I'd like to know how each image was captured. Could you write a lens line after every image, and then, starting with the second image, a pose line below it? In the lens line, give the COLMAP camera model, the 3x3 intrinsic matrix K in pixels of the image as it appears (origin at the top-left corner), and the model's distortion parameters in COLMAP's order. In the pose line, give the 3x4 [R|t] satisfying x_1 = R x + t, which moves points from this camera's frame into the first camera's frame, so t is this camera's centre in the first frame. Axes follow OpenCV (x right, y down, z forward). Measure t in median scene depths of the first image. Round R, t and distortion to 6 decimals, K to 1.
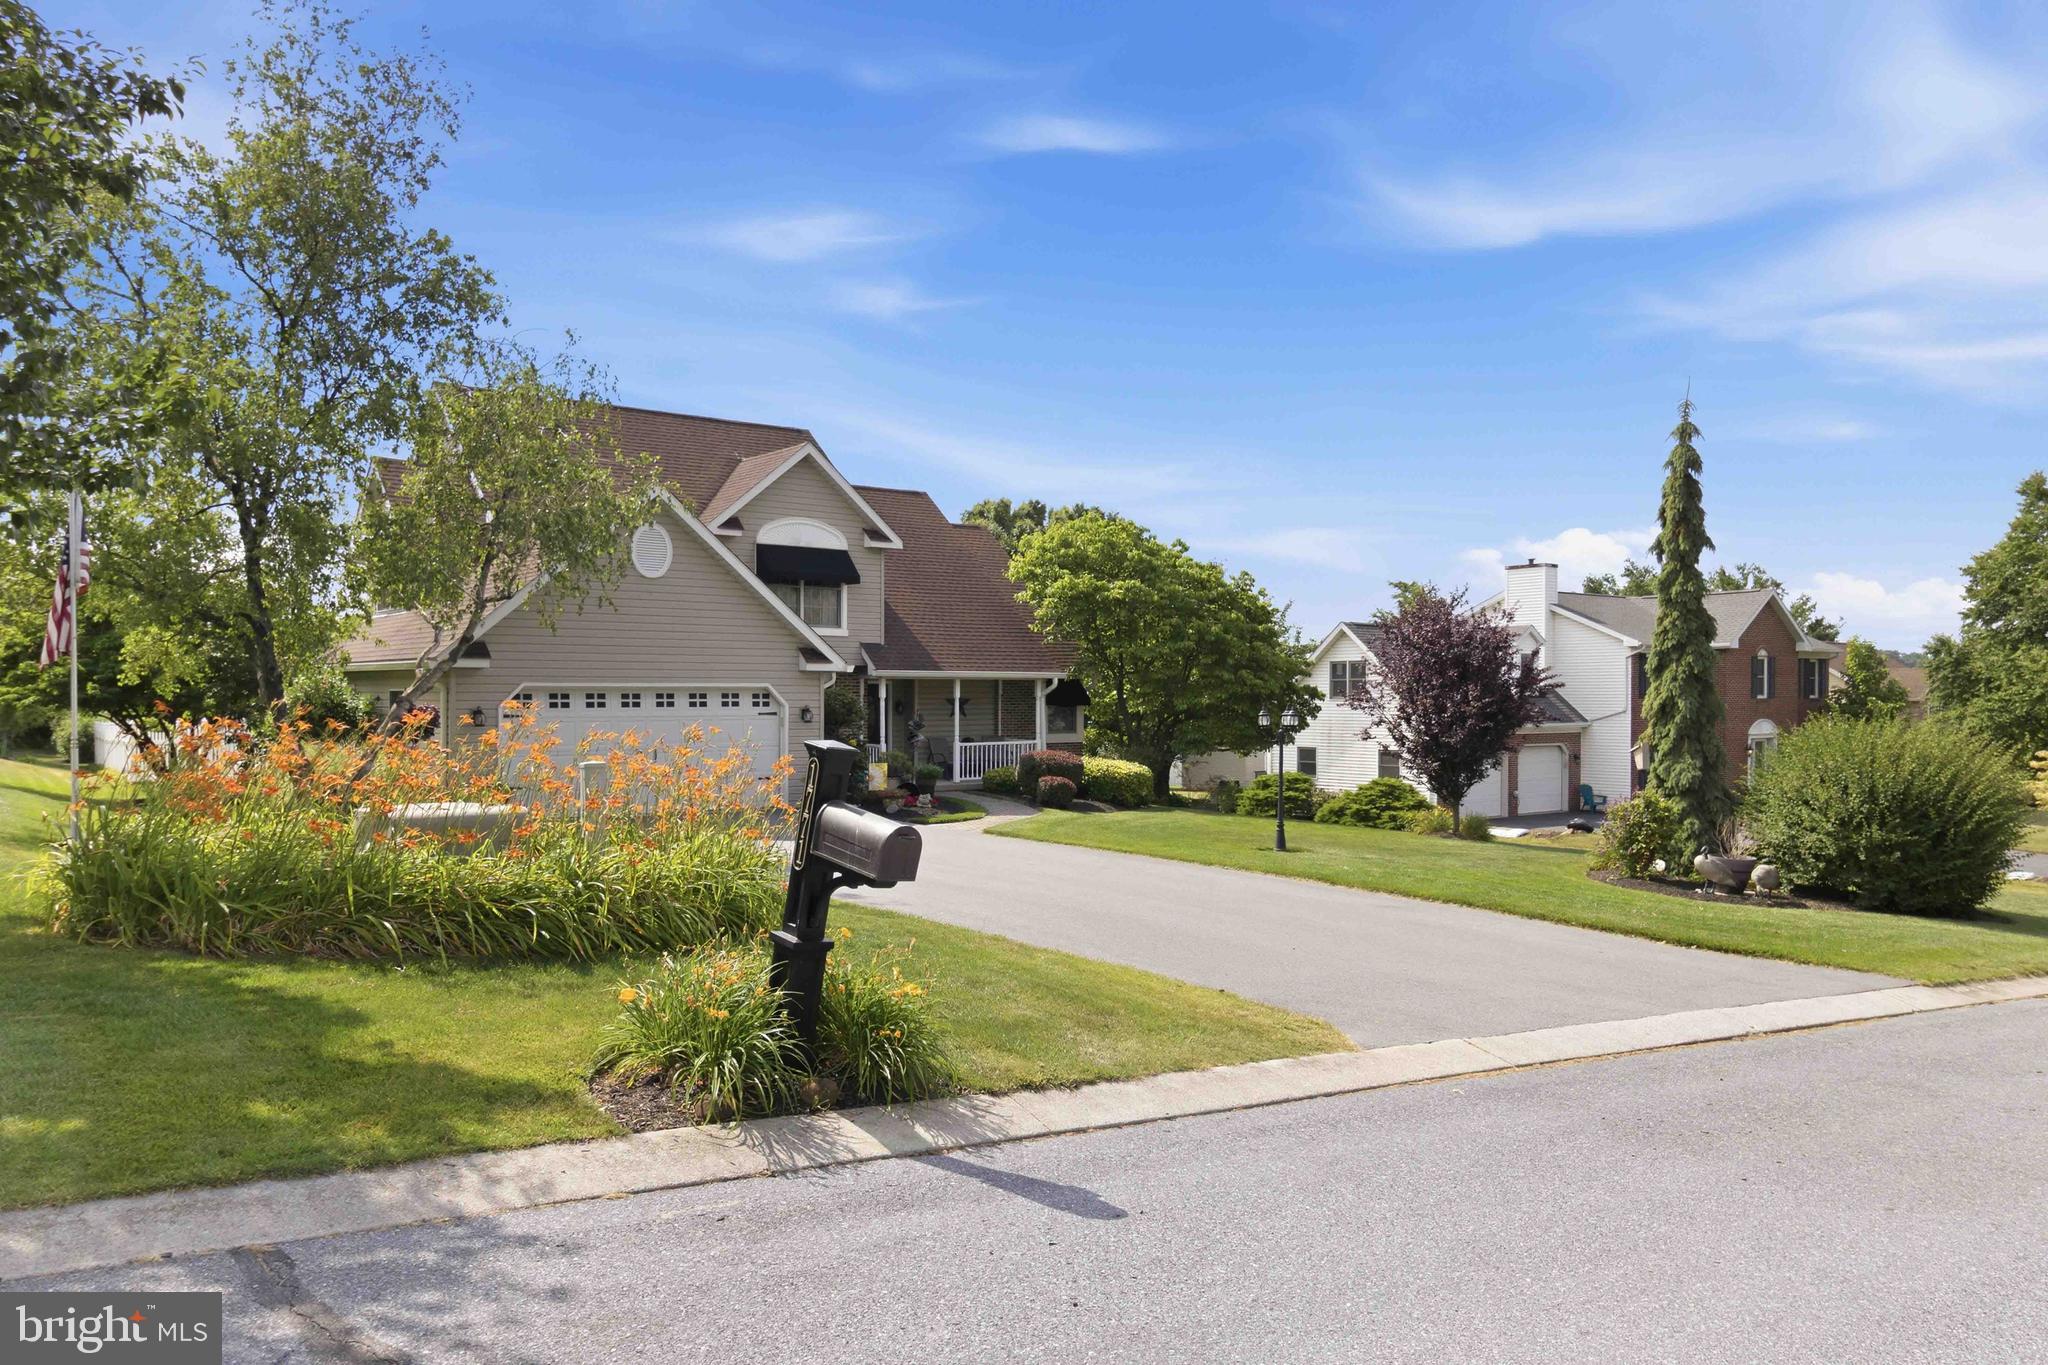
lens RADIAL K [[1453.0, 0, 1024.0], [0, 1453.0, 682.5], [0, 0, 1]] dist [0.003277, 0.000825]
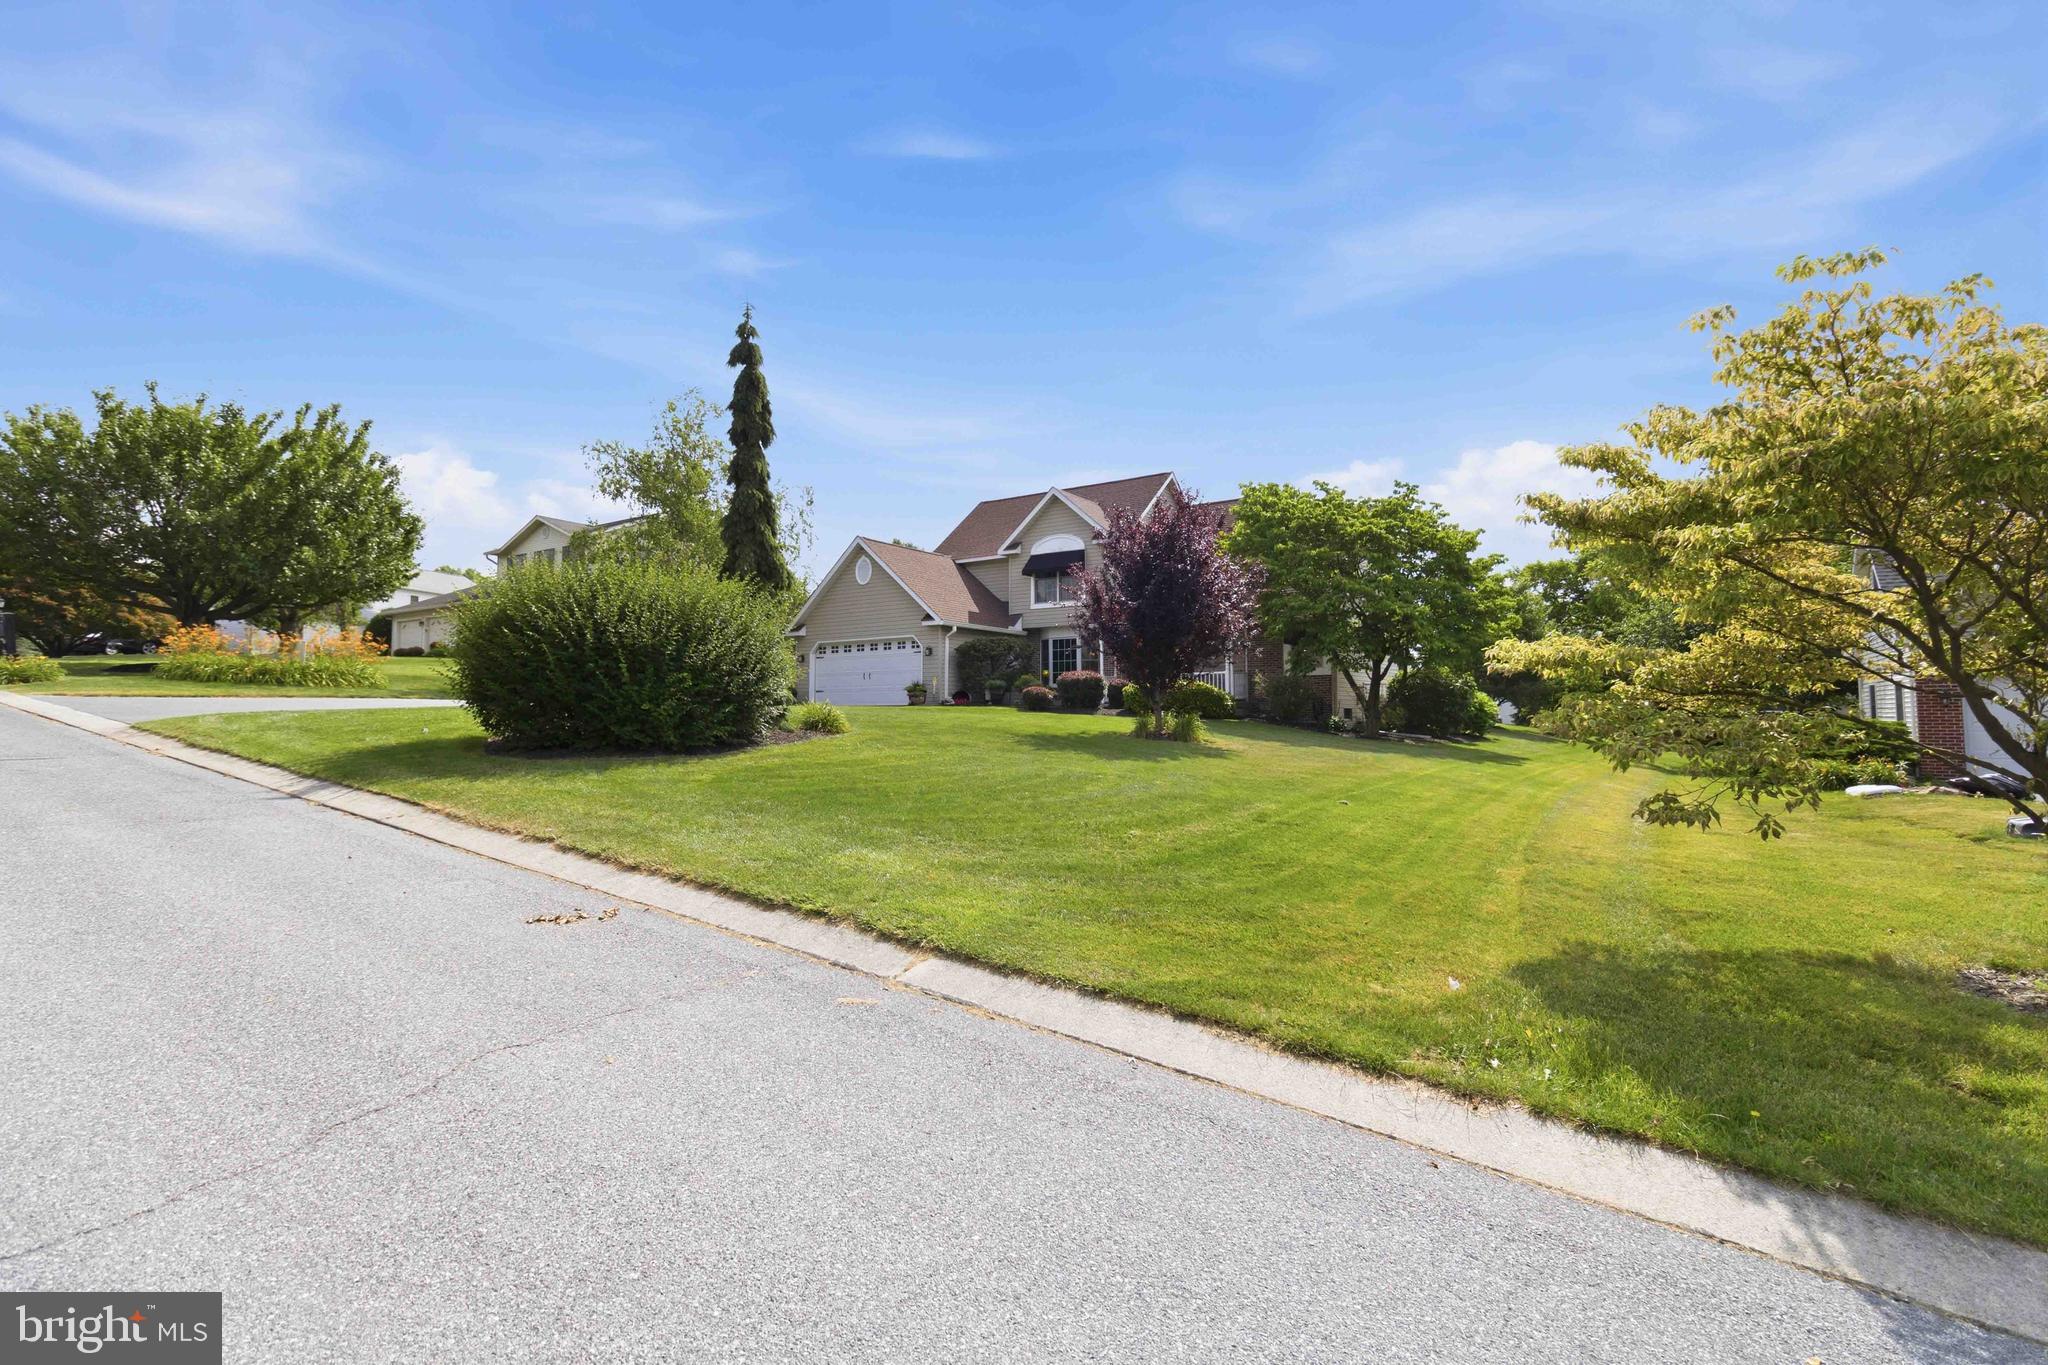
lens RADIAL K [[950.9, 0, 1020.8], [0, 950.9, 633.0], [0, 0, 1]] dist [0.000833, -0.000016]
pose [[0.313612, -0.083241, -0.945896, 0.784703], [0.010355, 0.996391, -0.084251, 0.079569], [0.949495, 0.016627, 0.313342, 0.613692]]
